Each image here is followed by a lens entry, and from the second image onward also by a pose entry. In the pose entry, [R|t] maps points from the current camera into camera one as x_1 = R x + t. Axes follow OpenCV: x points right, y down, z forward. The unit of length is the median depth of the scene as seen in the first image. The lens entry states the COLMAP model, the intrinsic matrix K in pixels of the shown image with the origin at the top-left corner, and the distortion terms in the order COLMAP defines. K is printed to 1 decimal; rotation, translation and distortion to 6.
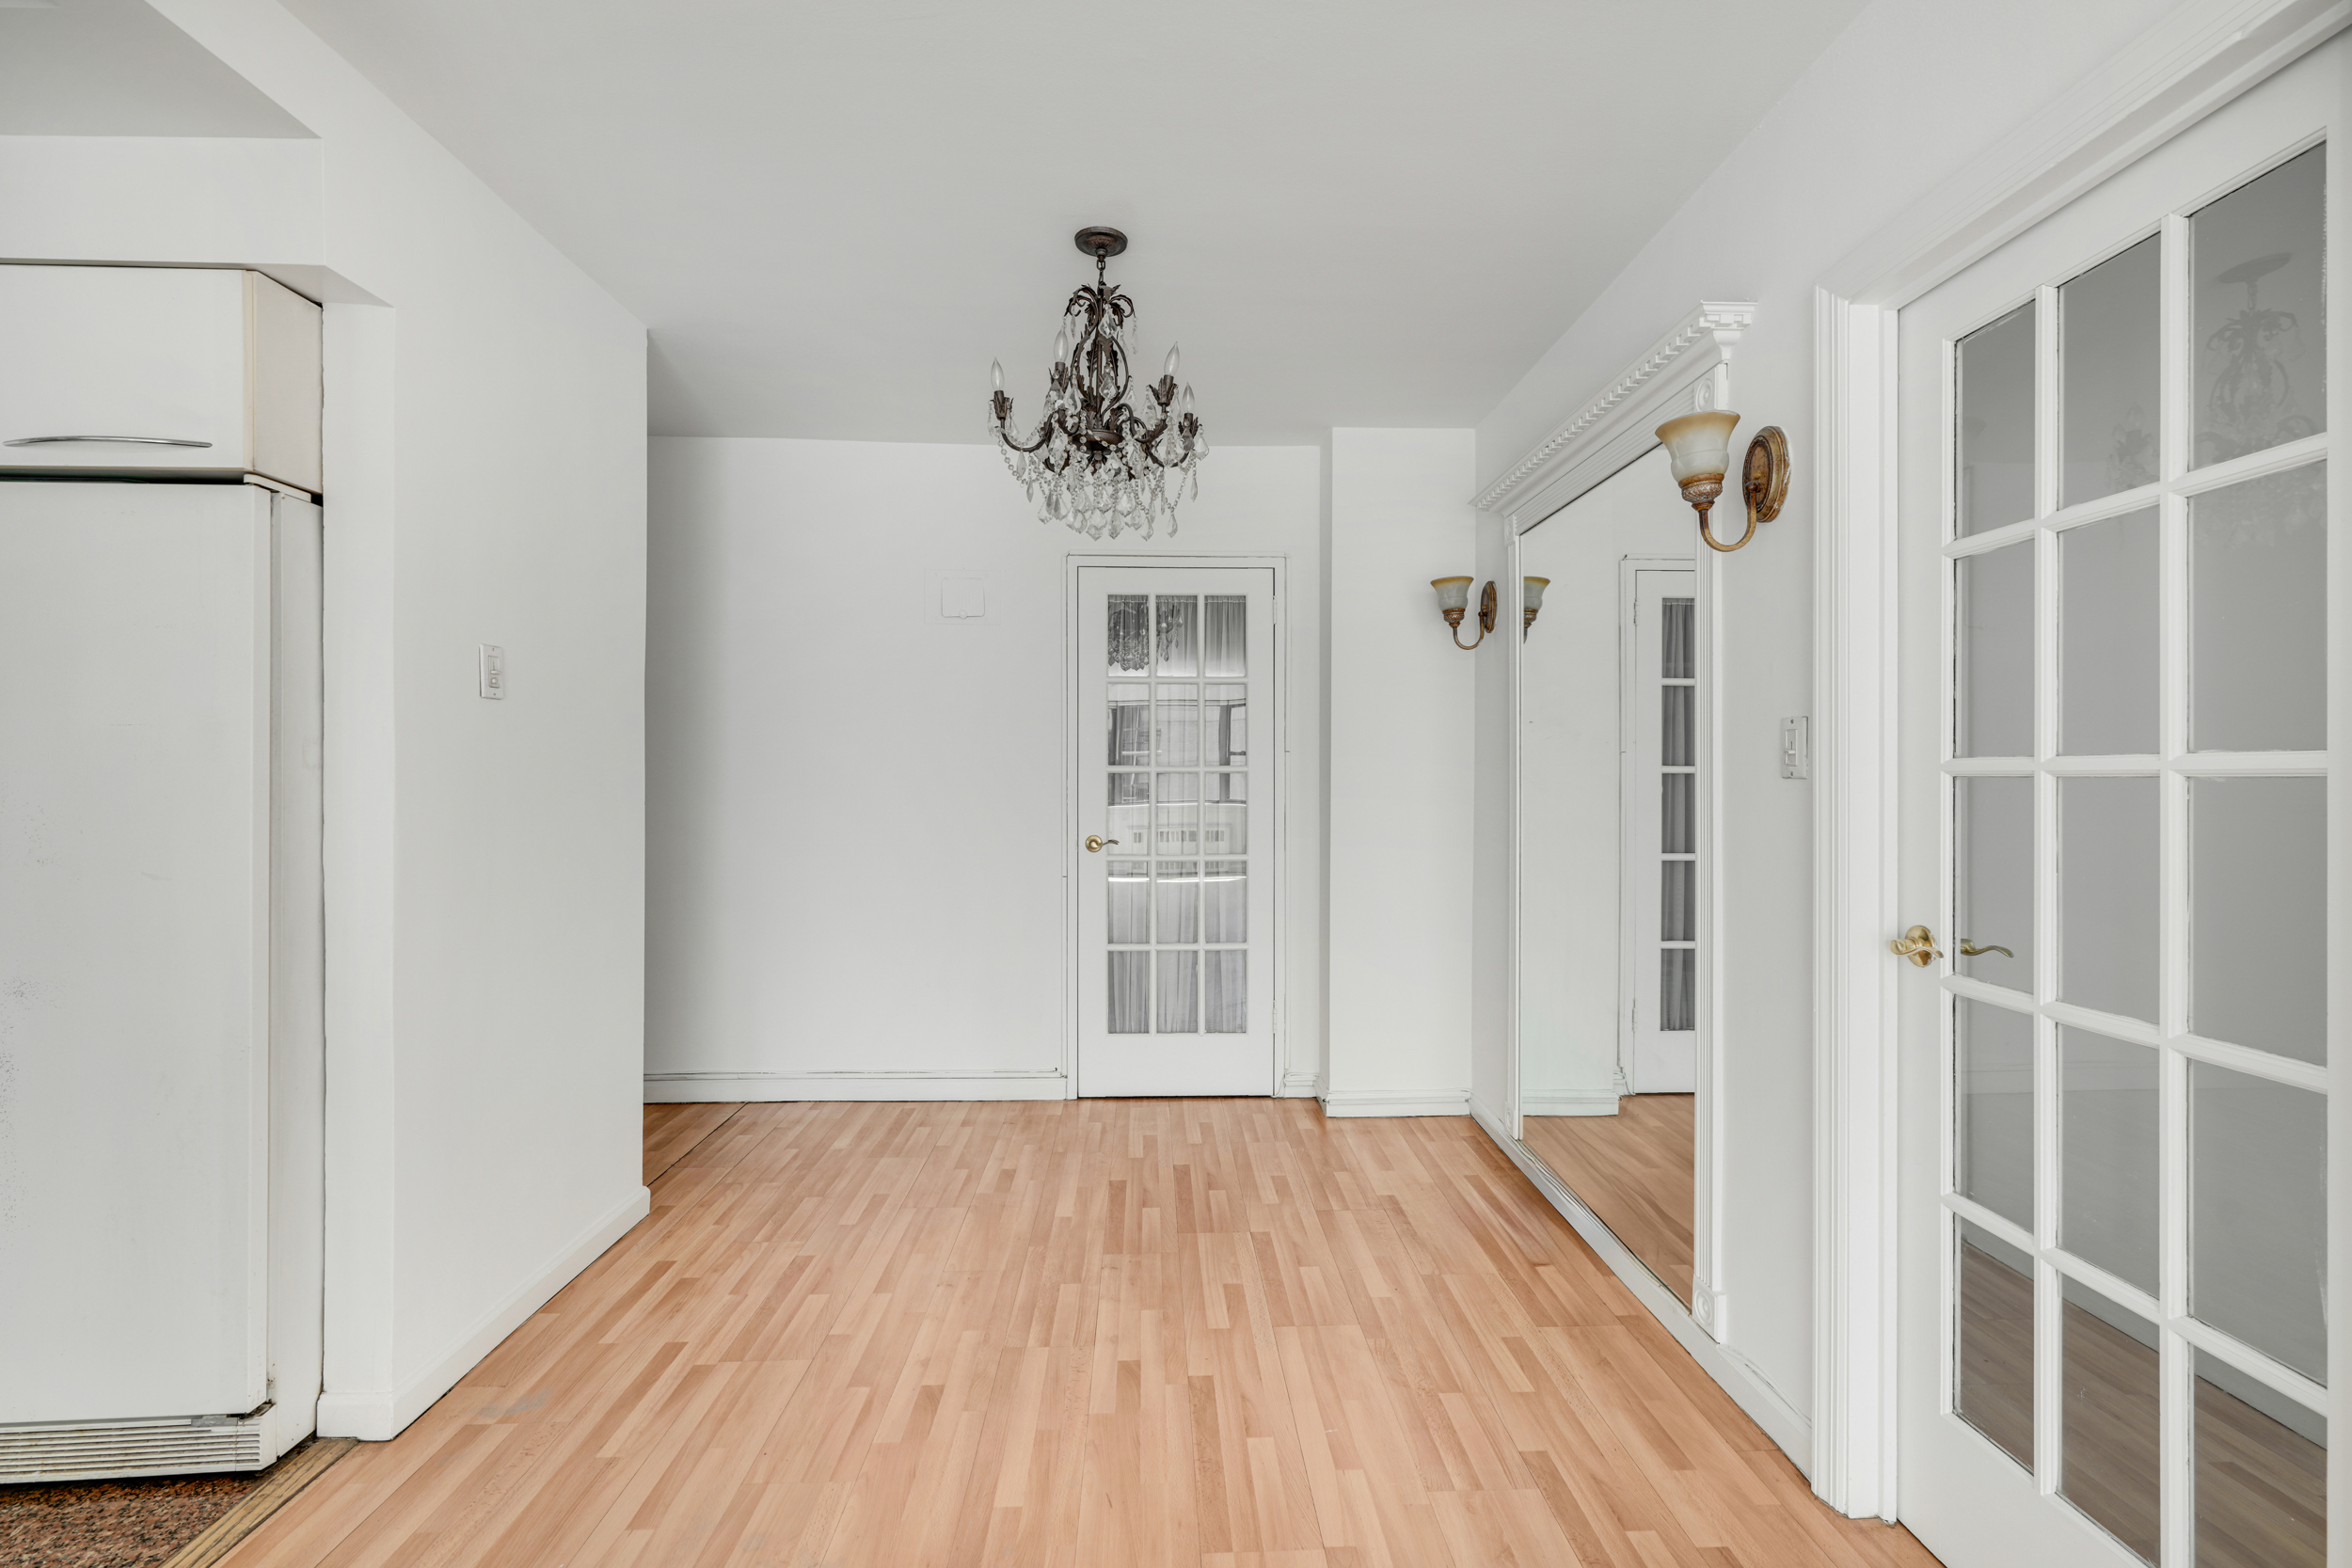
lens RADIAL K [[1057.8, 0, 1175.6], [0, 1057.8, 773.9], [0, 0, 1]] dist [-0.003078, -0.000600]
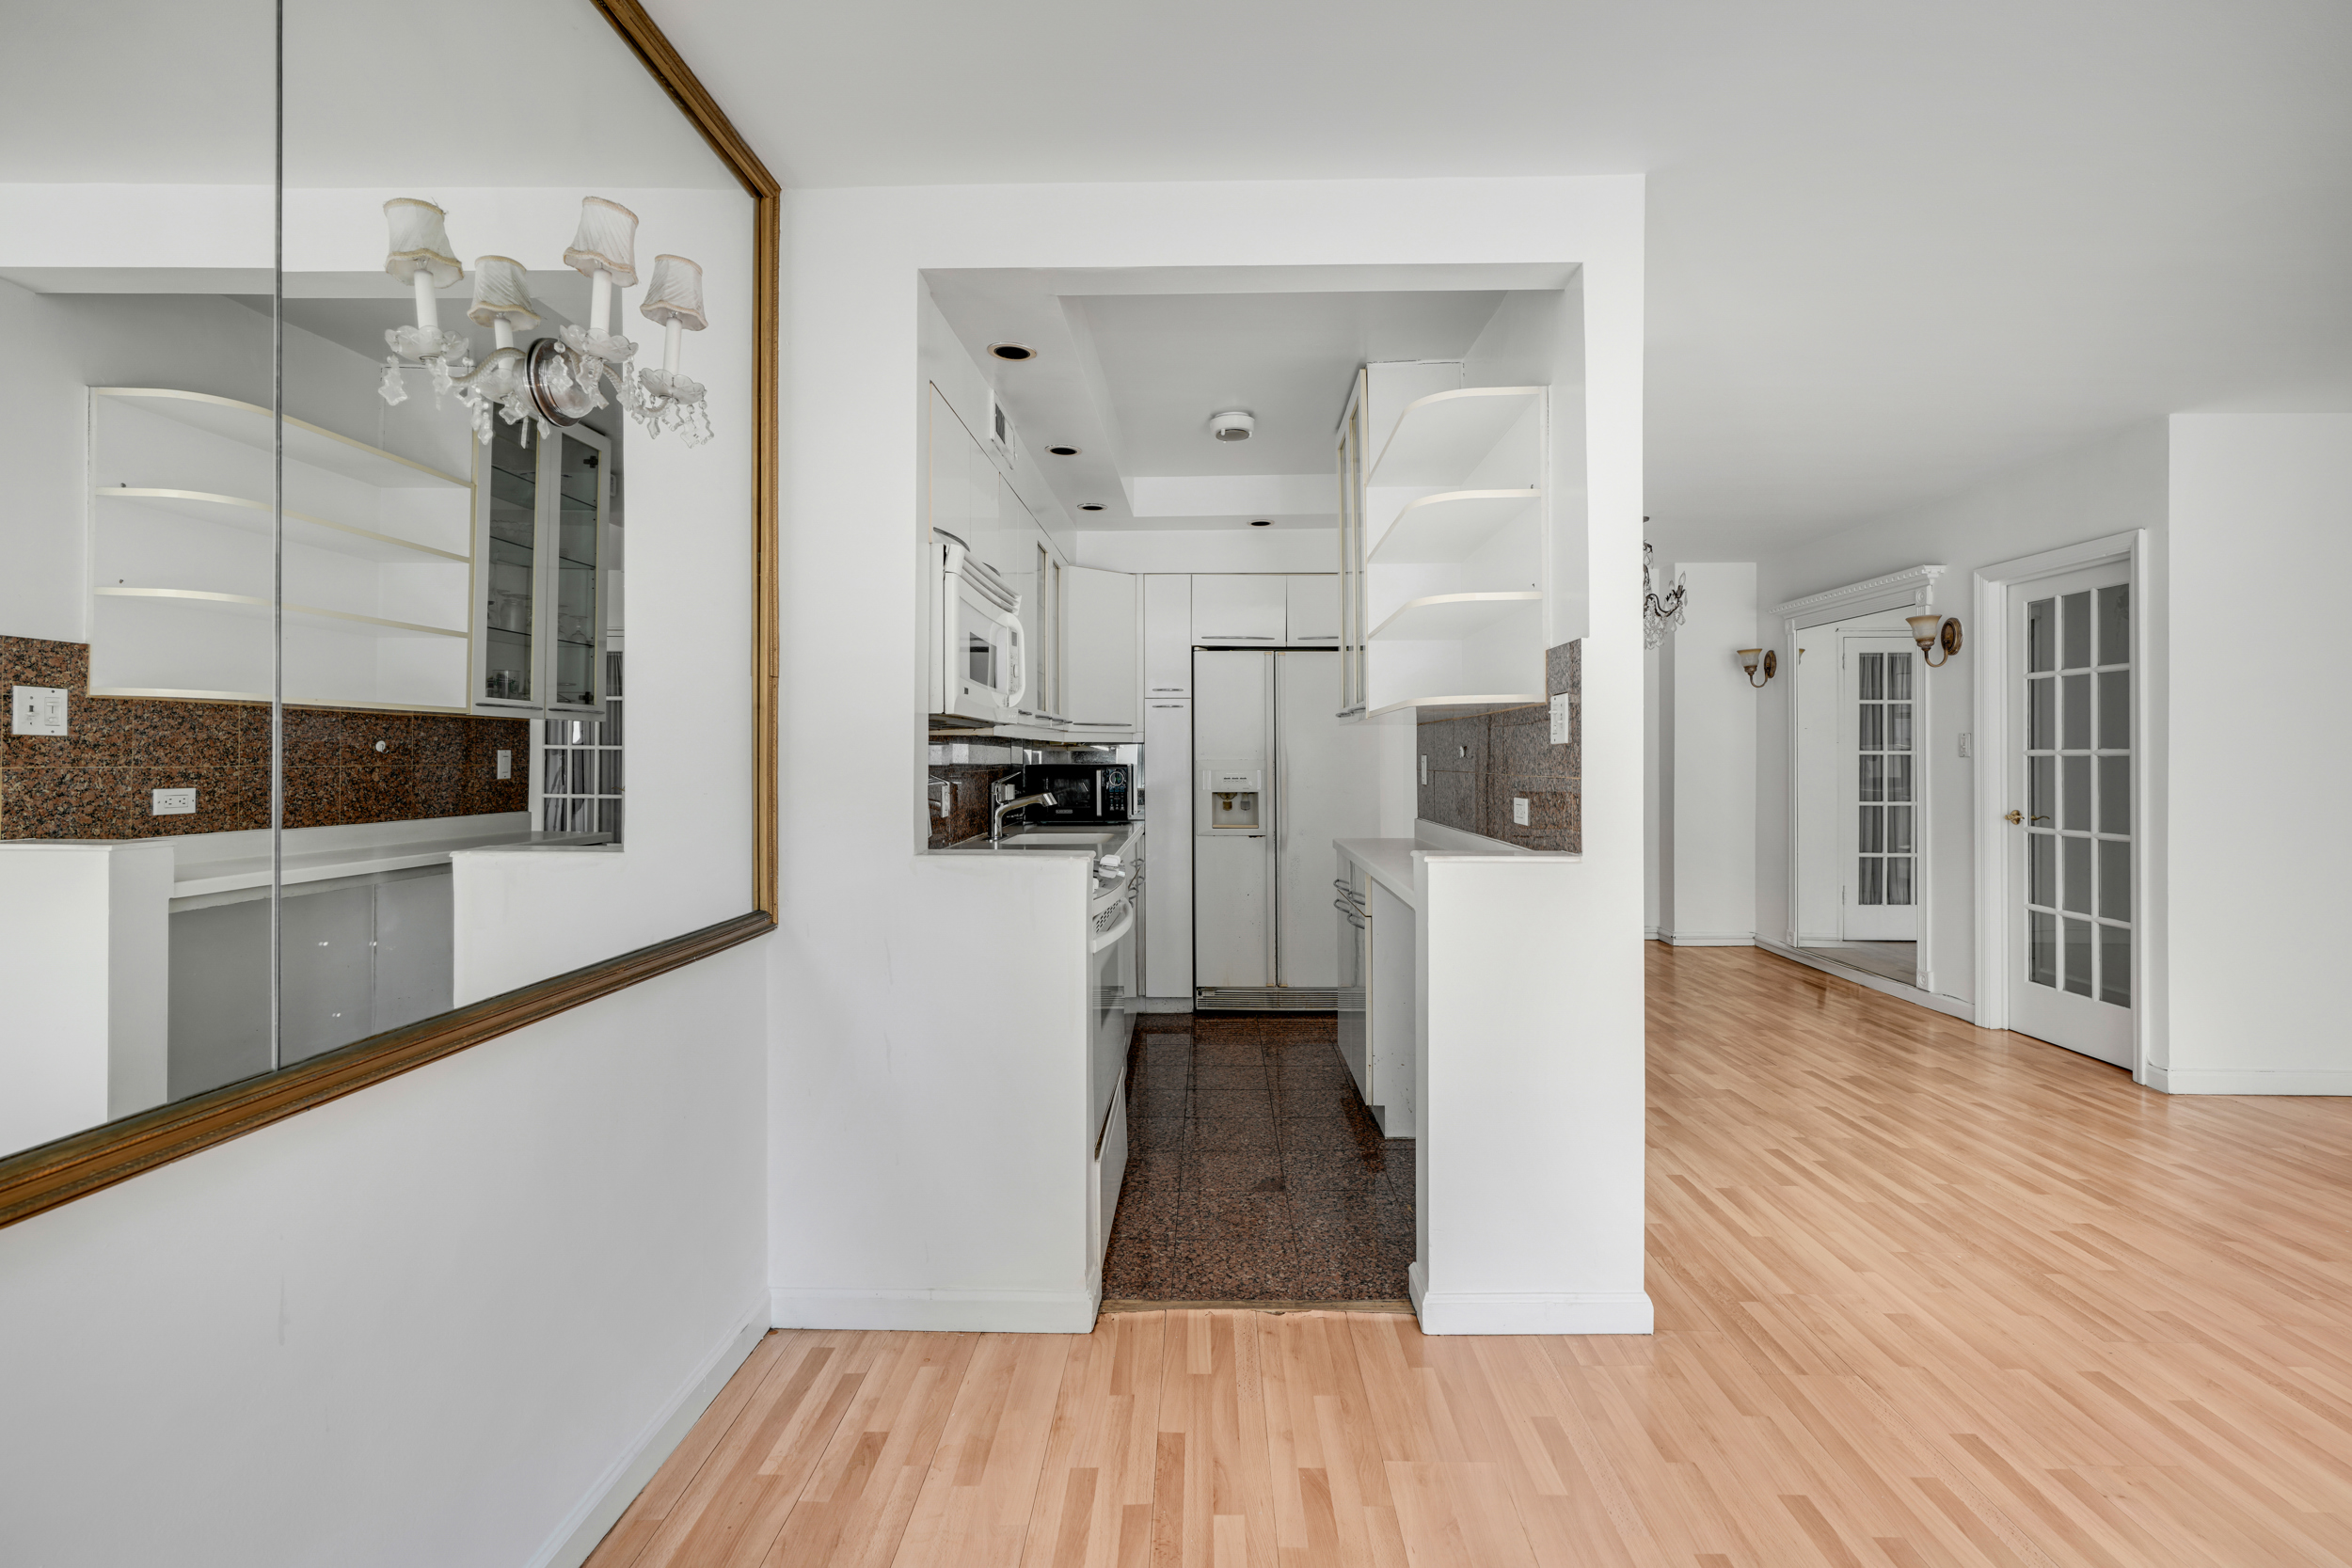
lens RADIAL K [[1062.8, 0, 1168.3], [0, 1062.8, 756.4], [0, 0, 1]] dist [-0.005483, -0.000344]
pose [[0.998042, -0.003342, -0.062464, -1.187221], [0.003395, 0.999994, 0.000755, -0.006379], [0.062462, -0.000966, 0.998047, -1.693414]]
